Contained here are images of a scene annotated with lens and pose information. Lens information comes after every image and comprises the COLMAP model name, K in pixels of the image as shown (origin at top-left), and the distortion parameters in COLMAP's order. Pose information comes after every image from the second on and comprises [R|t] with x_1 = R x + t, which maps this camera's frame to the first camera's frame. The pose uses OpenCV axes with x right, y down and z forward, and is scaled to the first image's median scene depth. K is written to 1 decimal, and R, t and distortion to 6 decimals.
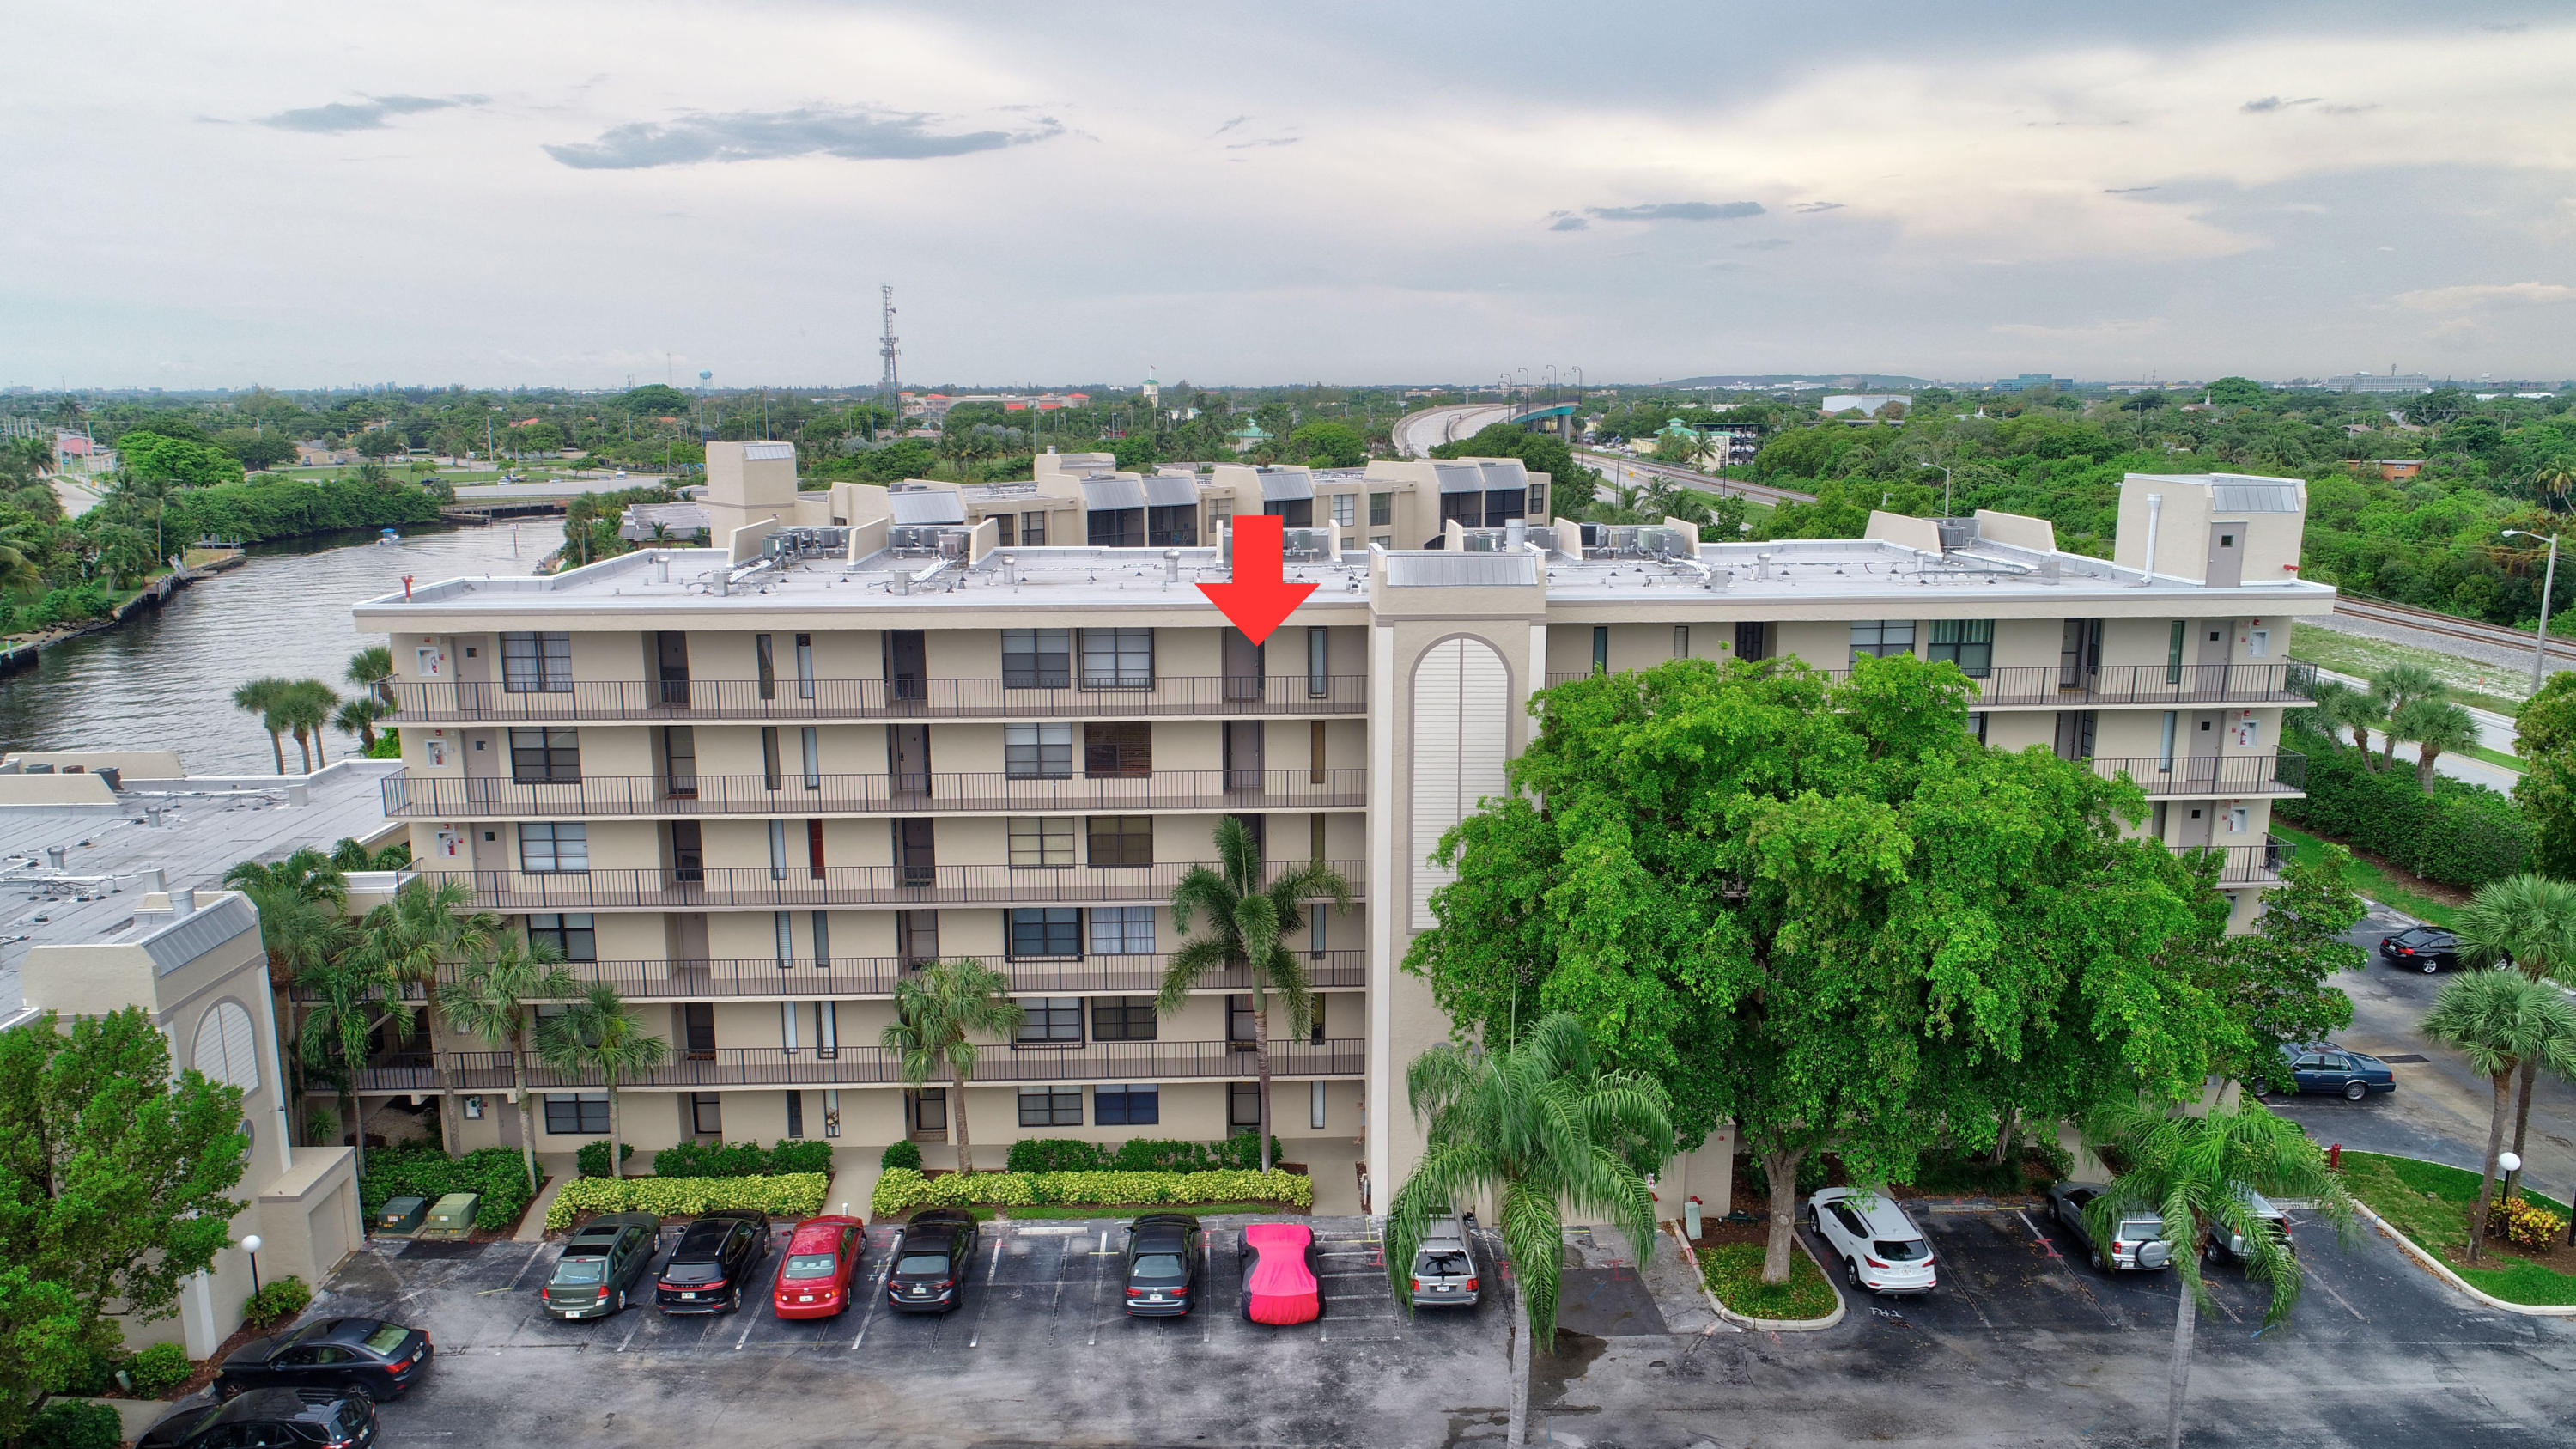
lens RADIAL K [[1729.6, 0, 1293.0], [0, 1729.6, 729.9], [0, 0, 1]] dist [-0.007087, 0.002885]
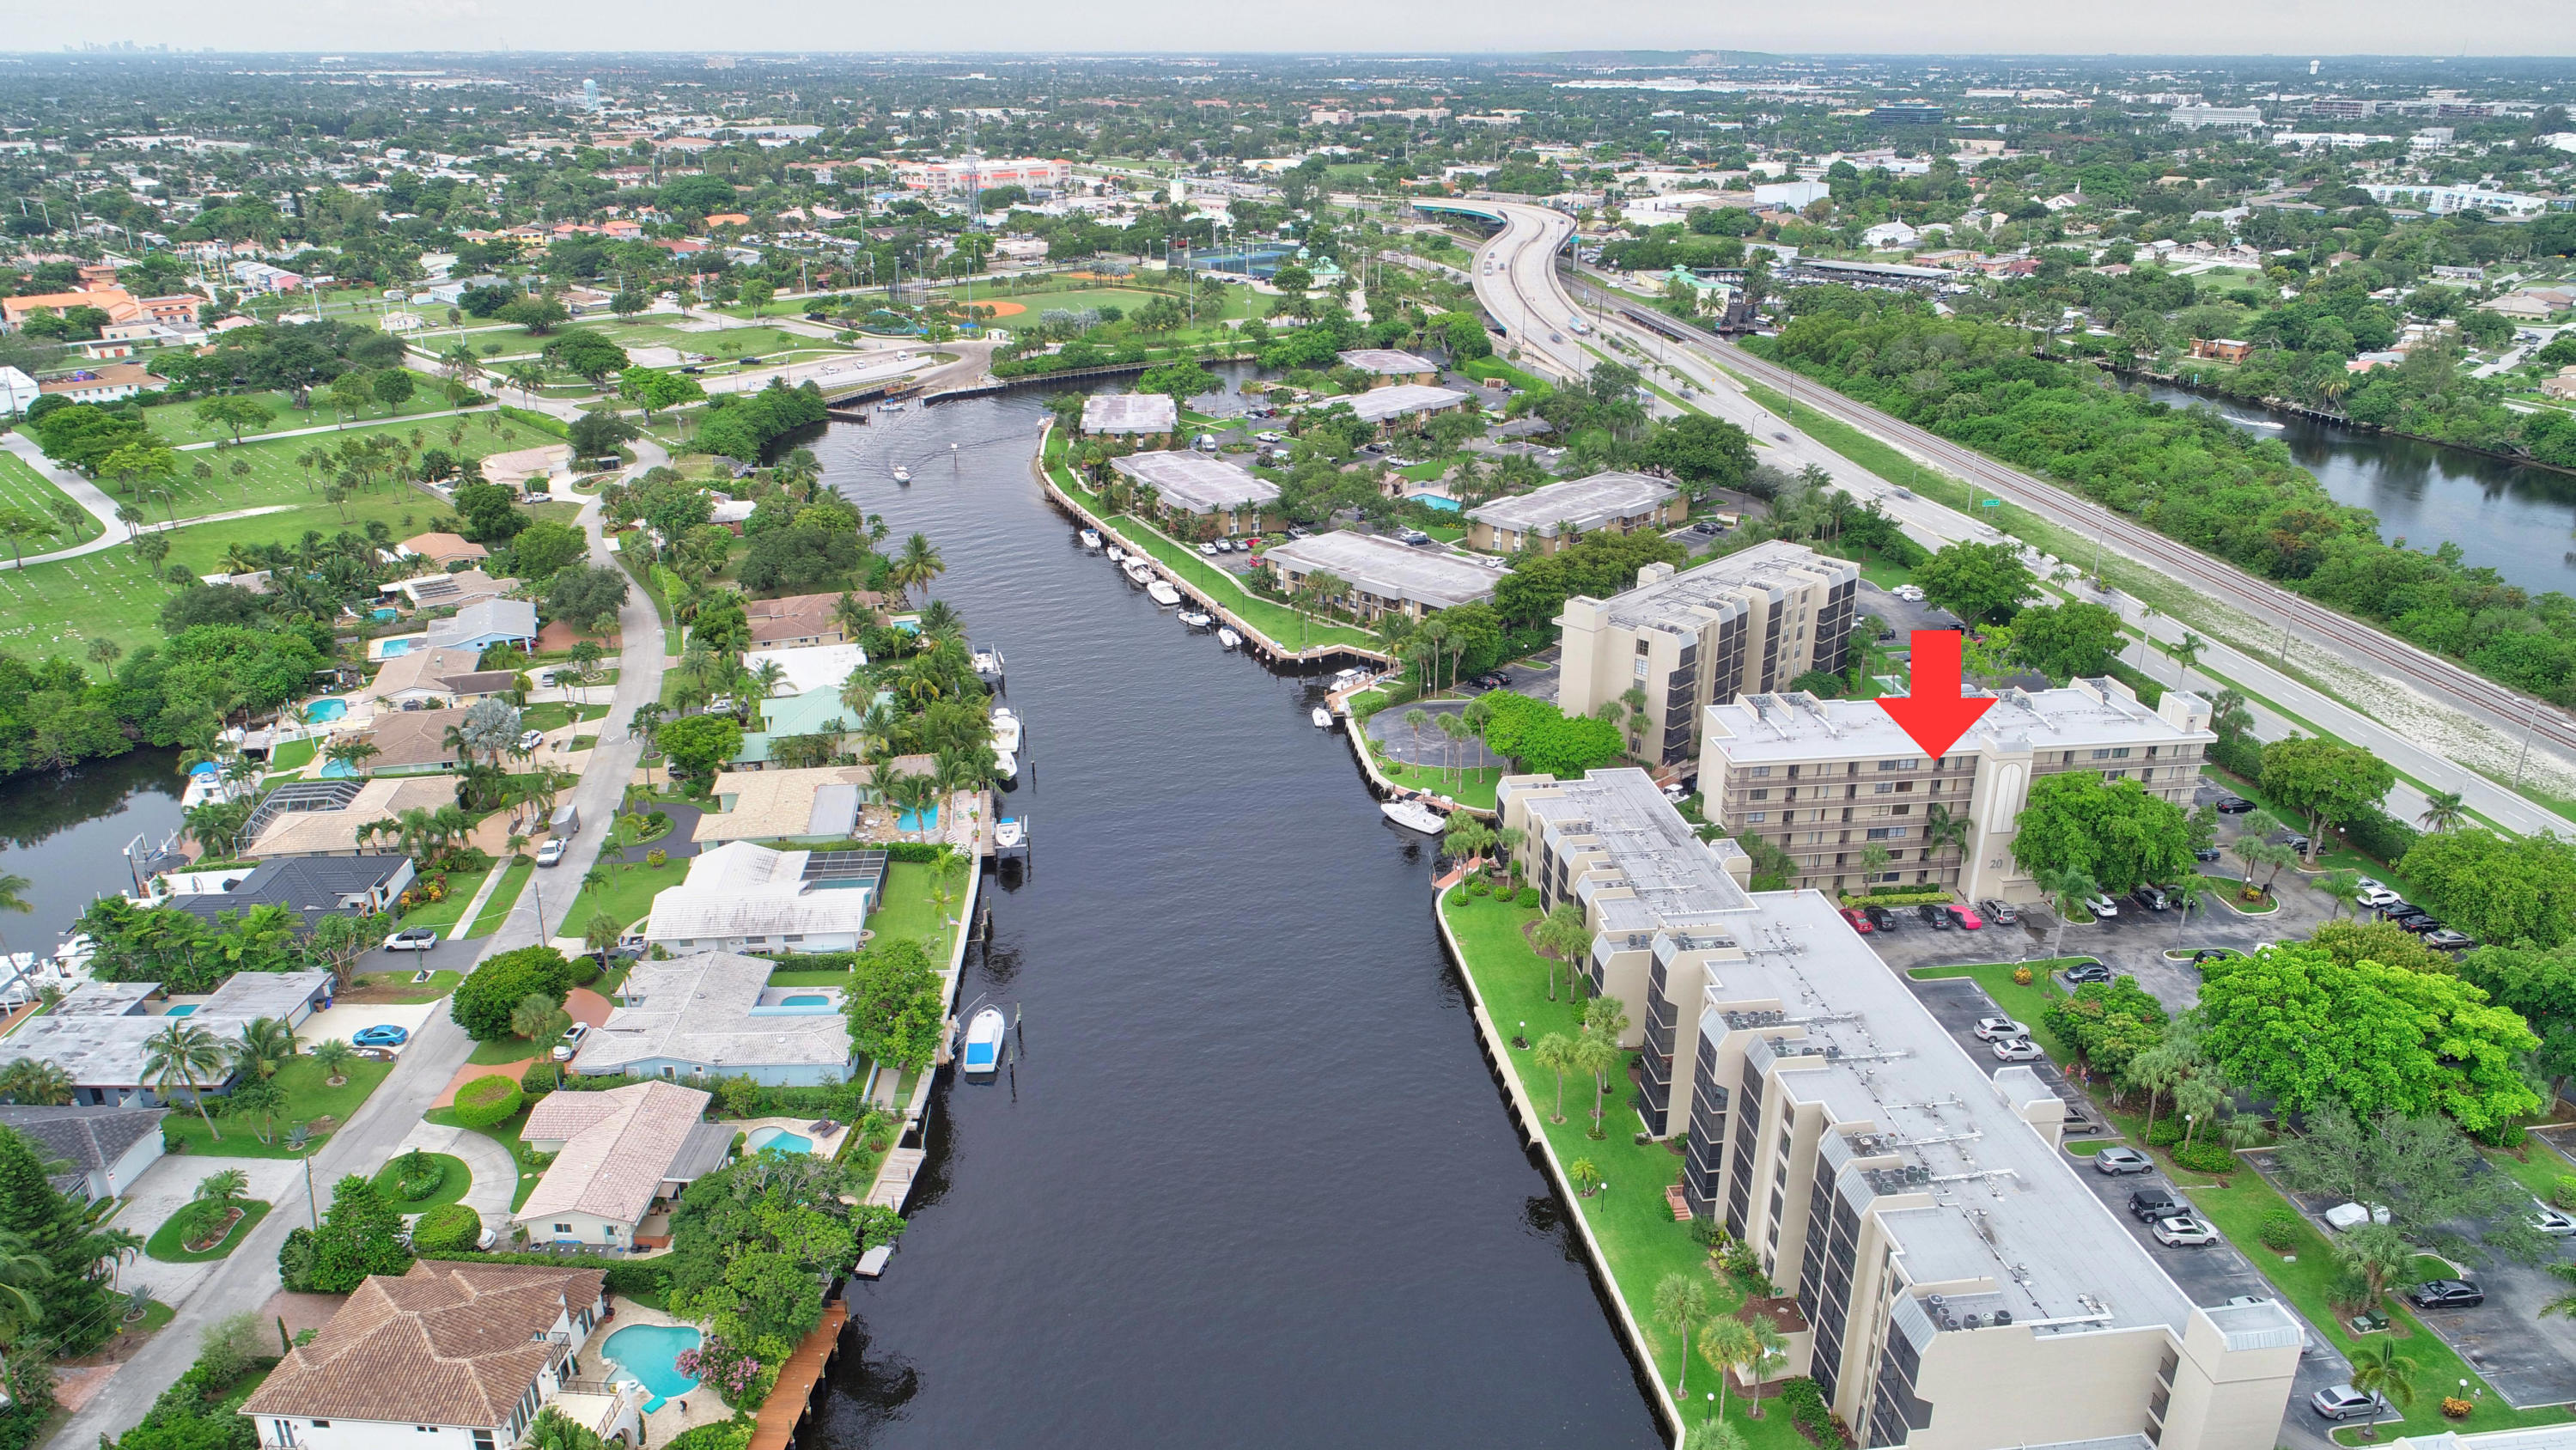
lens RADIAL K [[1729.4, 0, 1283.1], [0, 1729.4, 718.6], [0, 0, 1]] dist [-0.007087, 0.002885]
pose [[0.996233, -0.027180, 0.082344, -1.748265], [0.013055, 0.985796, 0.167438, -0.775567], [-0.085725, -0.165732, 0.982438, -2.539671]]
